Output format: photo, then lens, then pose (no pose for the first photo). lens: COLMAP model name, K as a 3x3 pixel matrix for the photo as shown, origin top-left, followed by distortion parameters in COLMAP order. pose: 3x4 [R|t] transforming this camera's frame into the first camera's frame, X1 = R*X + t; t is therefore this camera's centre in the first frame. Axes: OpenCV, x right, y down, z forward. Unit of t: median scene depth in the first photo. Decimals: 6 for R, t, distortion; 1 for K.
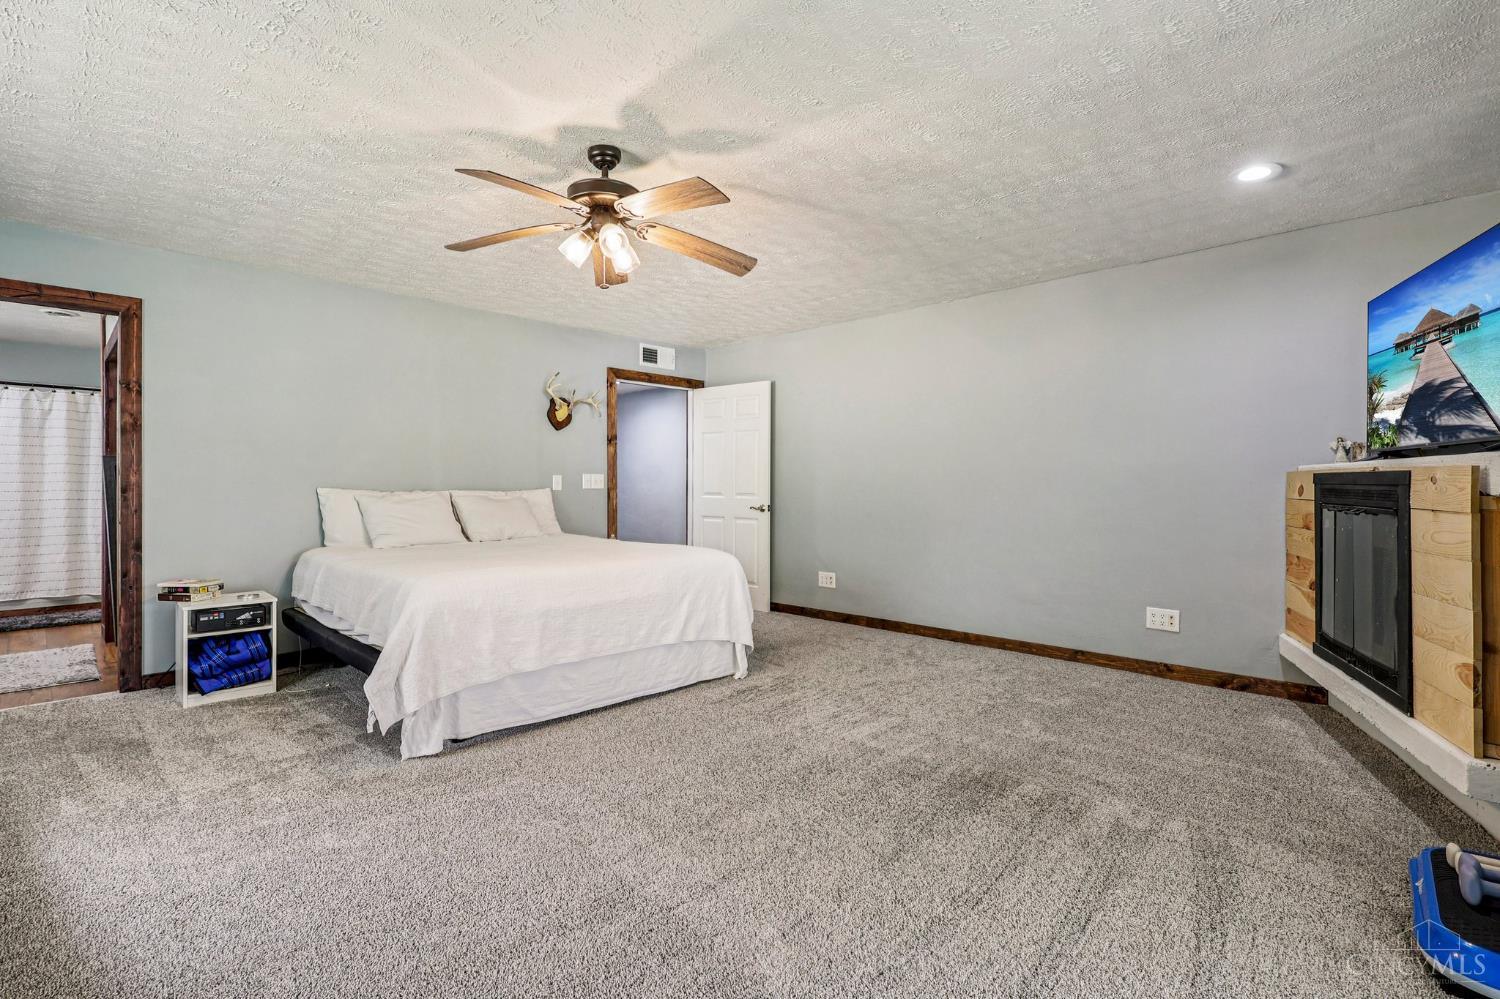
lens RADIAL K [[698.3, 0, 741.0], [0, 698.3, 491.4], [0, 0, 1]] dist [-0.000842, 0.002286]
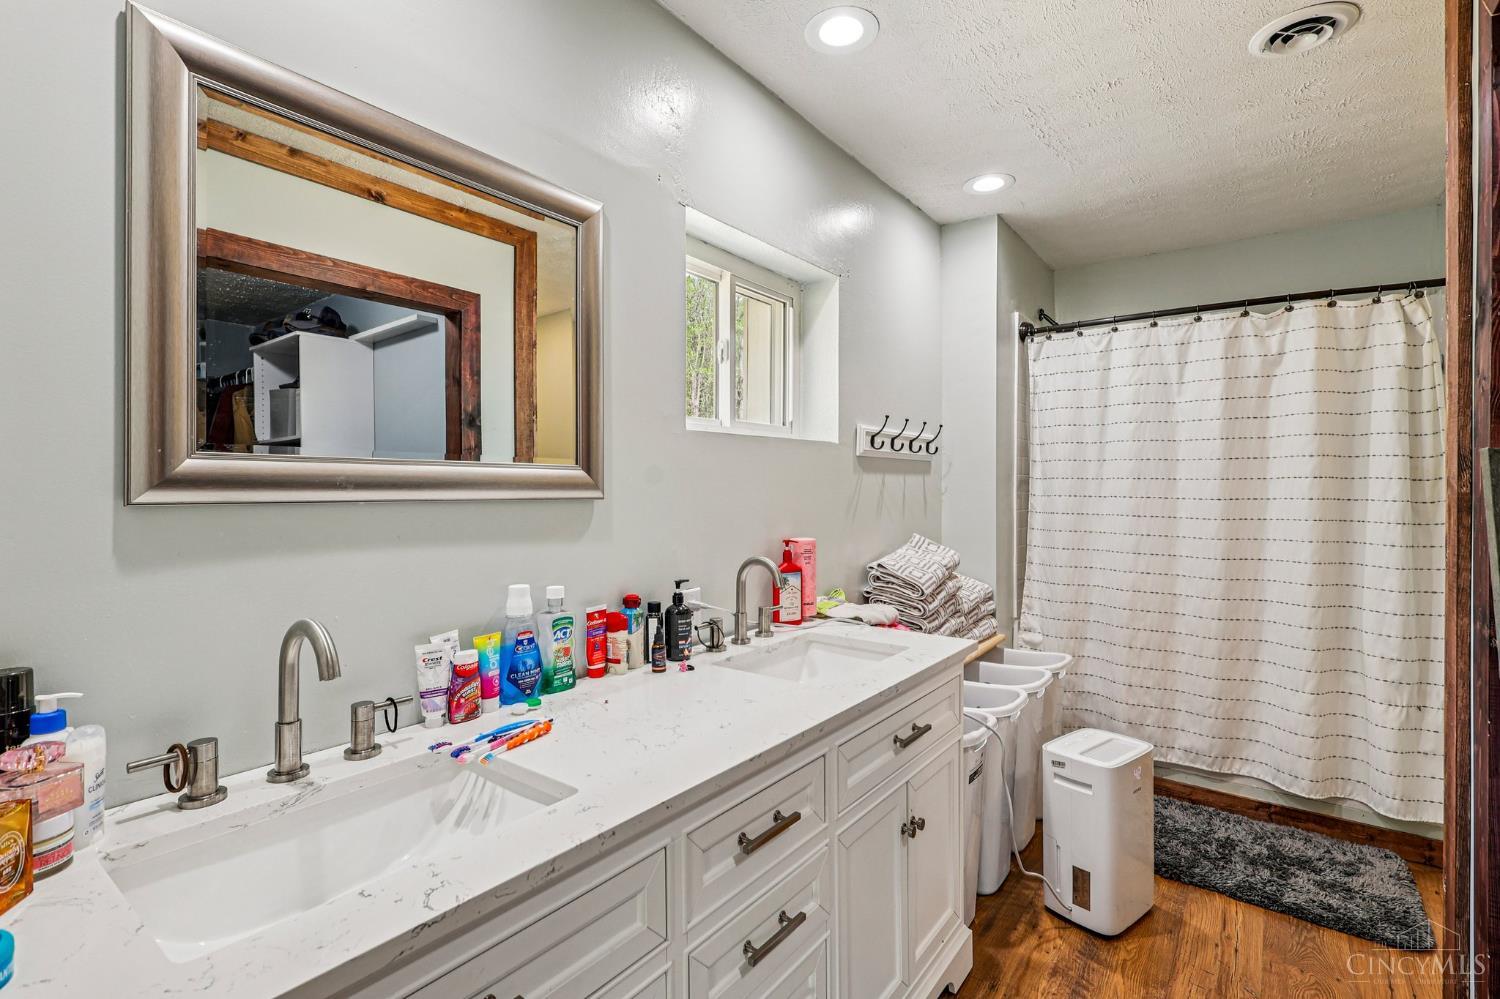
lens RADIAL K [[698.3, 0, 743.2], [0, 698.3, 493.4], [0, 0, 1]] dist [-0.000842, 0.002286]
pose [[0.109197, 0.004647, -0.994009, -0.594196], [-0.001914, 0.999988, 0.004465, -0.030850], [0.994018, 0.001415, 0.109205, 0.622302]]
